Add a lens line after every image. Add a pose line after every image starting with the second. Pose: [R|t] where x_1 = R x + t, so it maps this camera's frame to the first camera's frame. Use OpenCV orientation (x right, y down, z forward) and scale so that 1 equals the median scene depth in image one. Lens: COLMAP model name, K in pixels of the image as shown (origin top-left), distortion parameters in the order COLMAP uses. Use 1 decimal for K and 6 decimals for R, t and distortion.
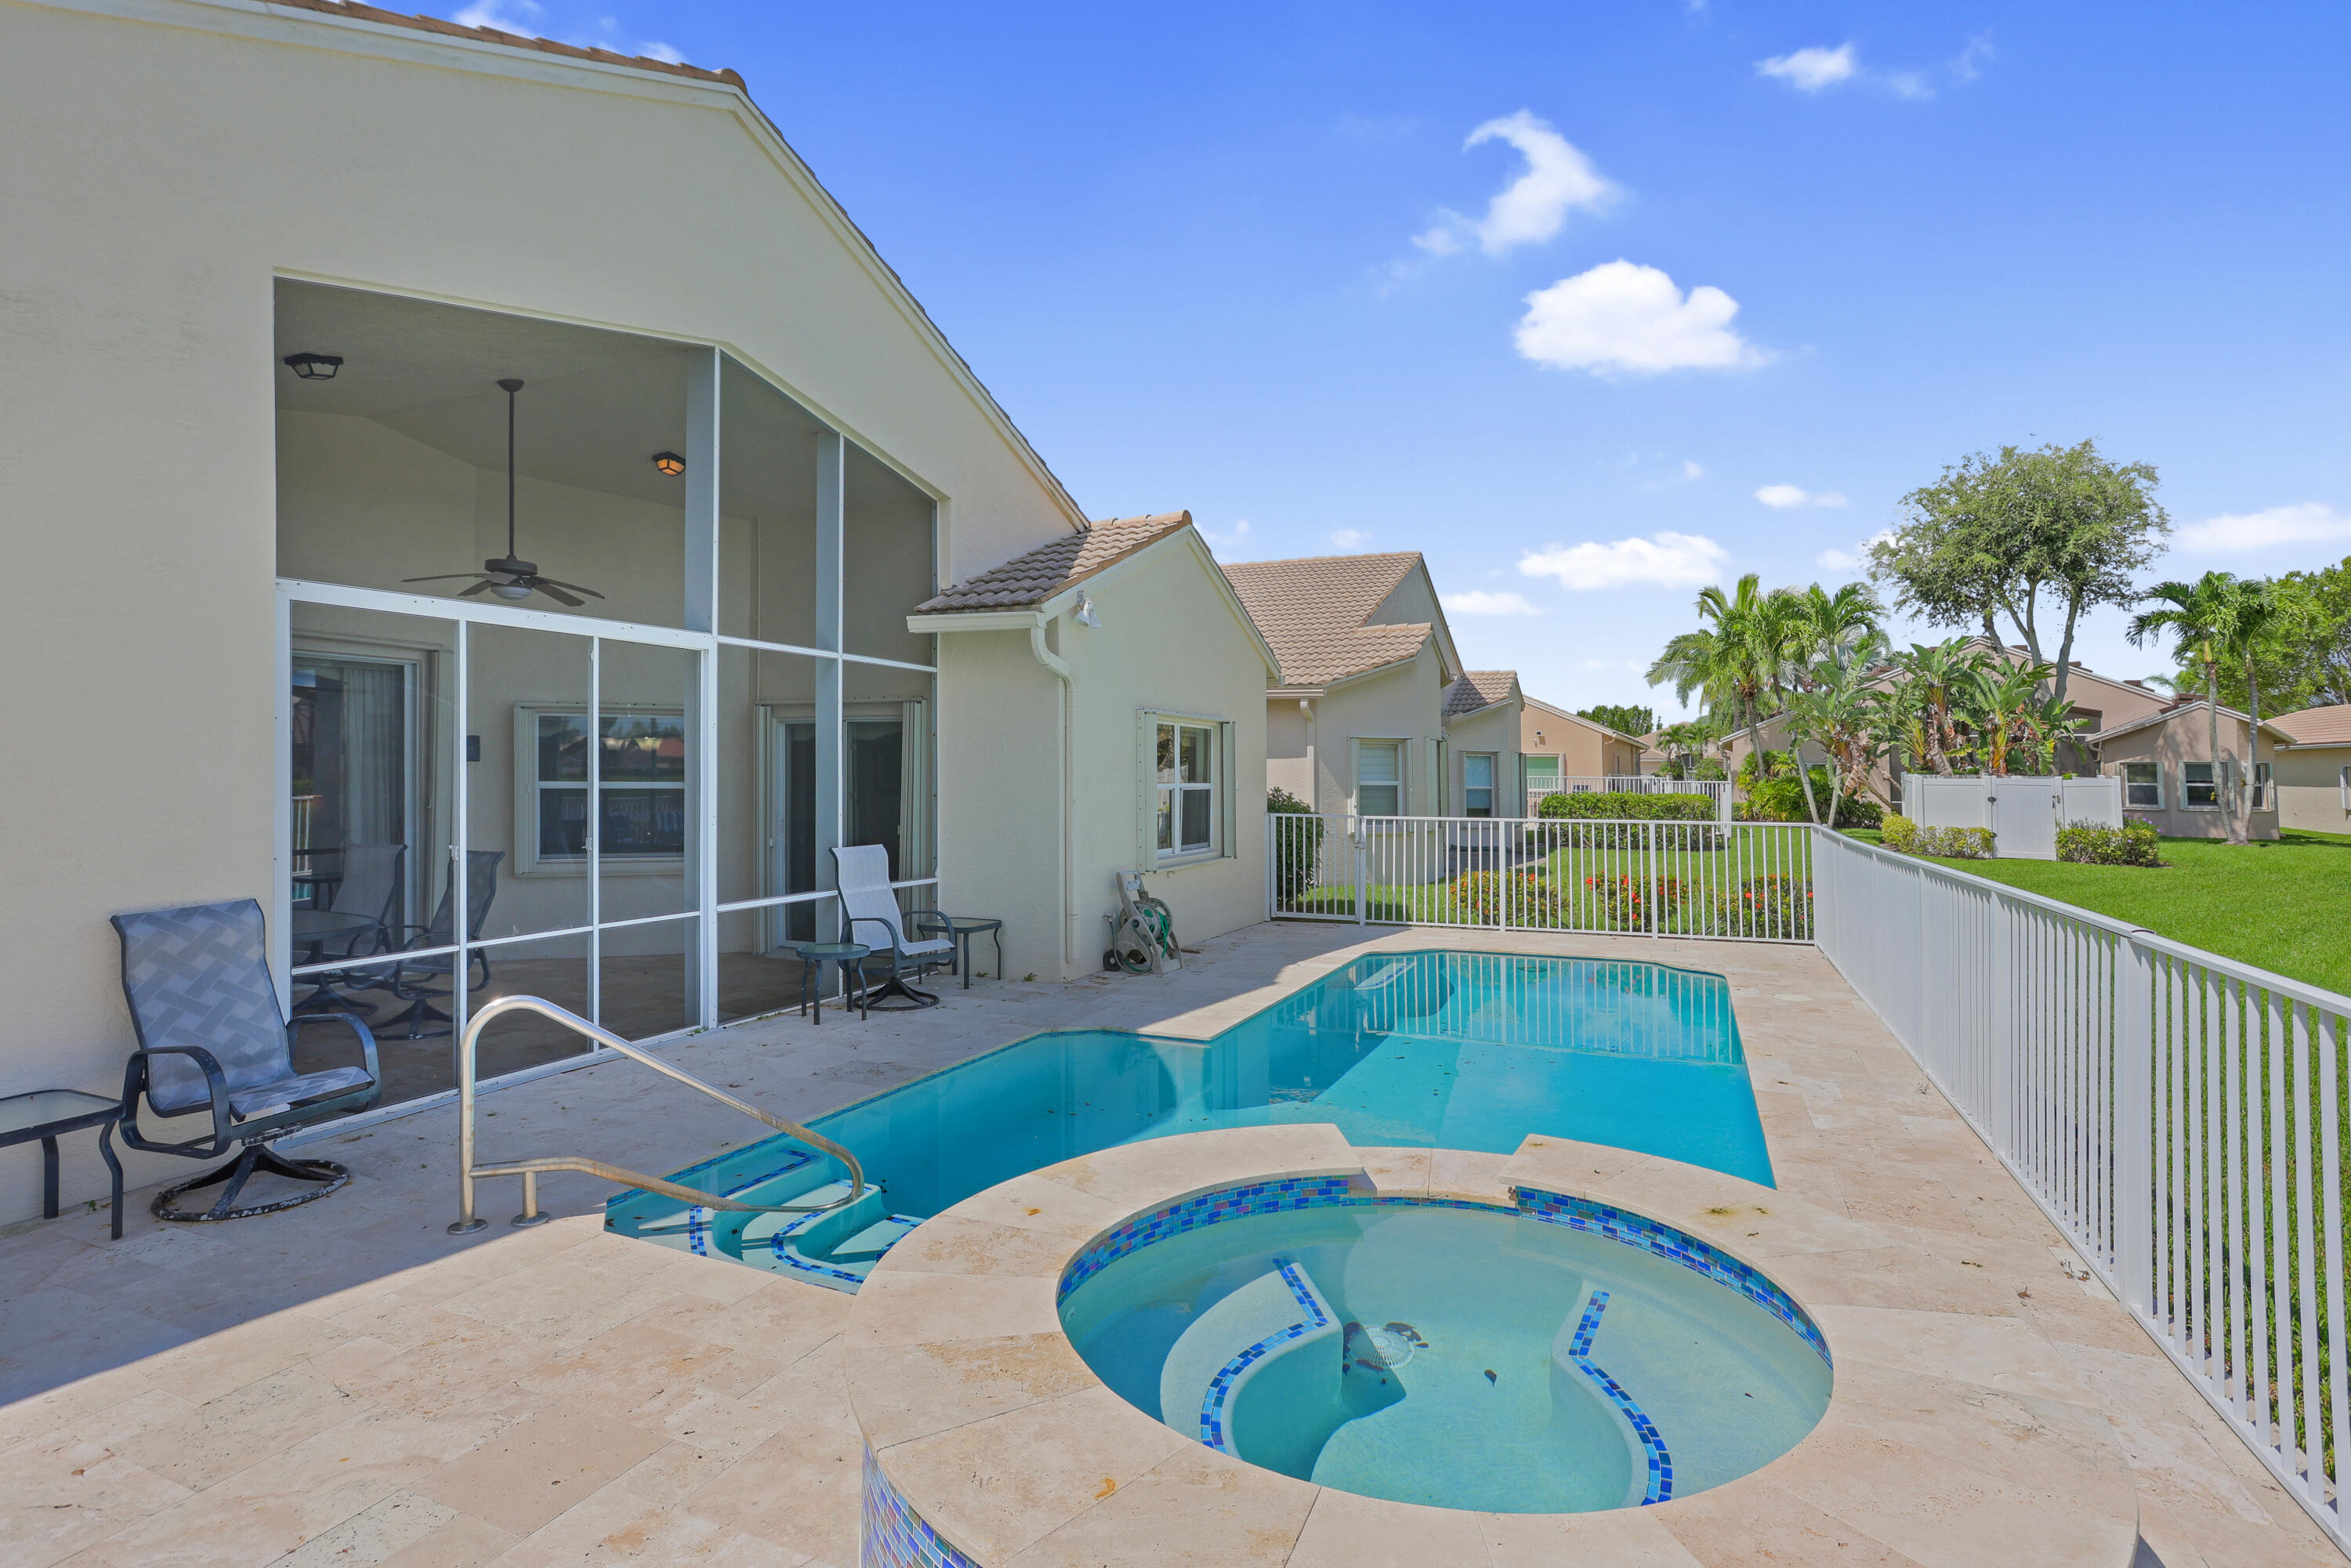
lens RADIAL K [[1175.5, 0, 1240.8], [0, 1175.5, 762.8], [0, 0, 1]] dist [-0.062043, 0.019252]
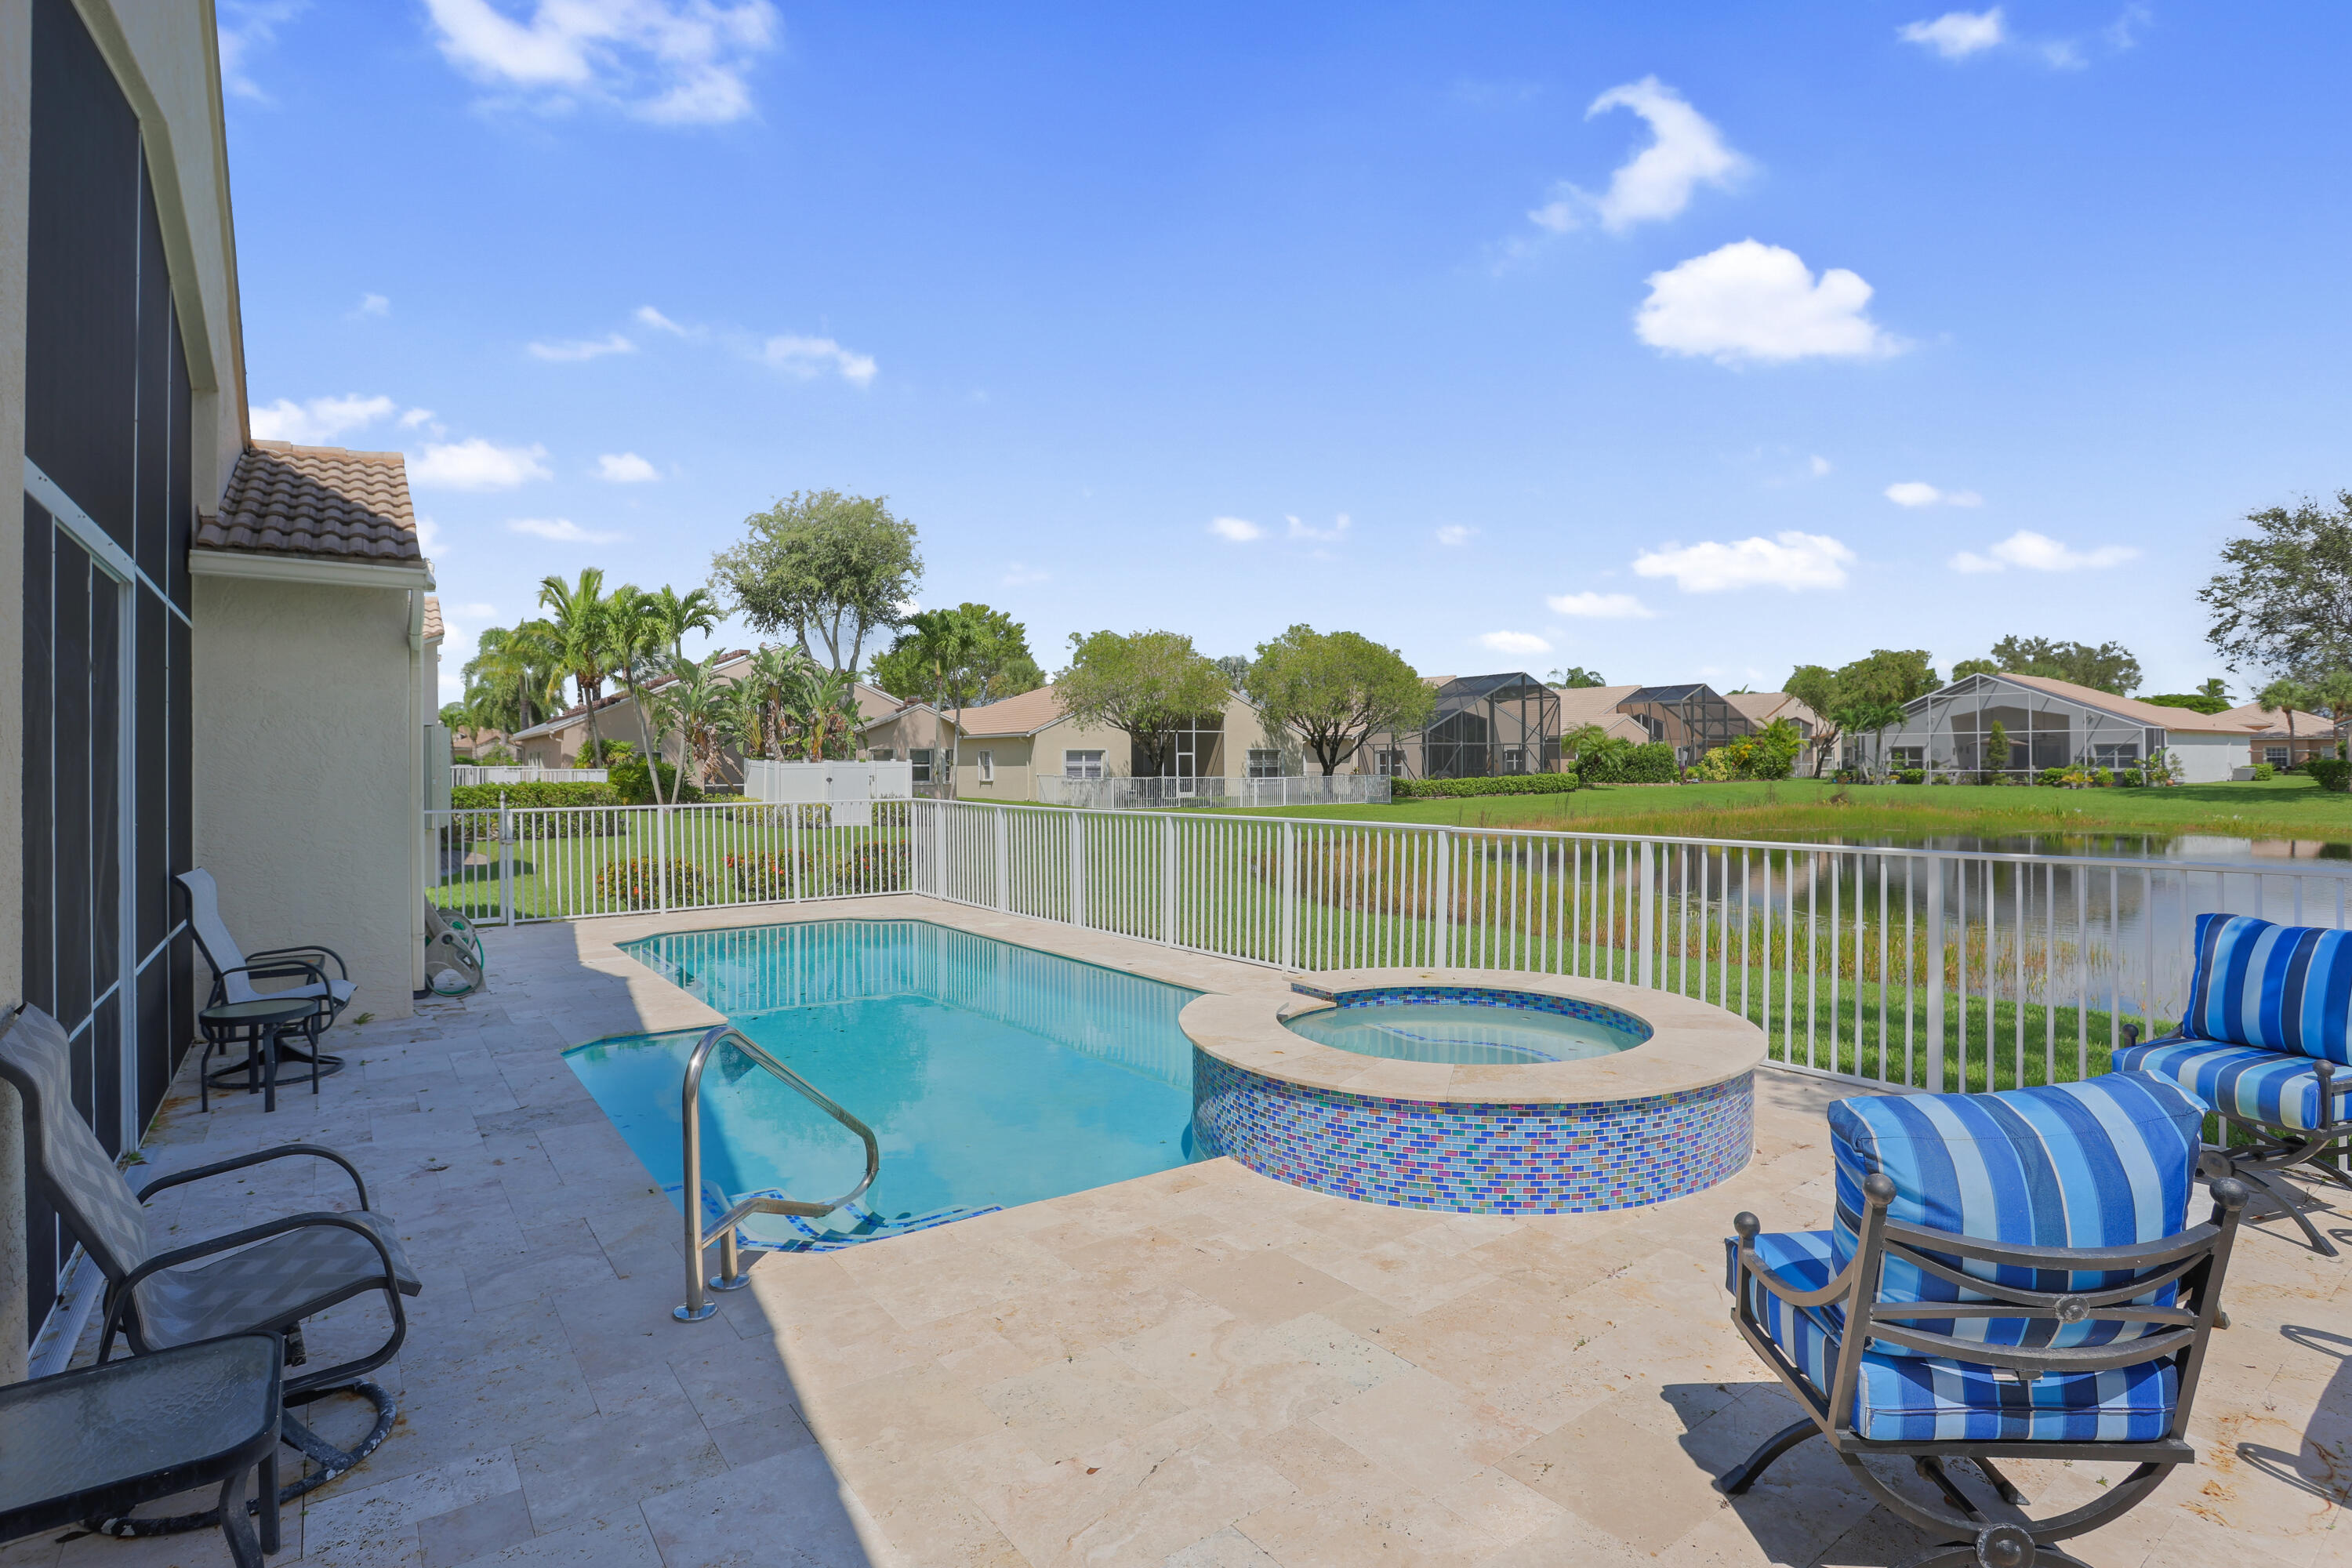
lens RADIAL K [[1158.7, 0, 1163.4], [0, 1158.7, 773.3], [0, 0, 1]] dist [-0.074595, 0.029751]
pose [[0.529539, -0.019667, 0.848057, -0.188931], [0.002324, 0.999761, 0.021734, -0.001022], [-0.848282, -0.009538, 0.529459, 0.042522]]
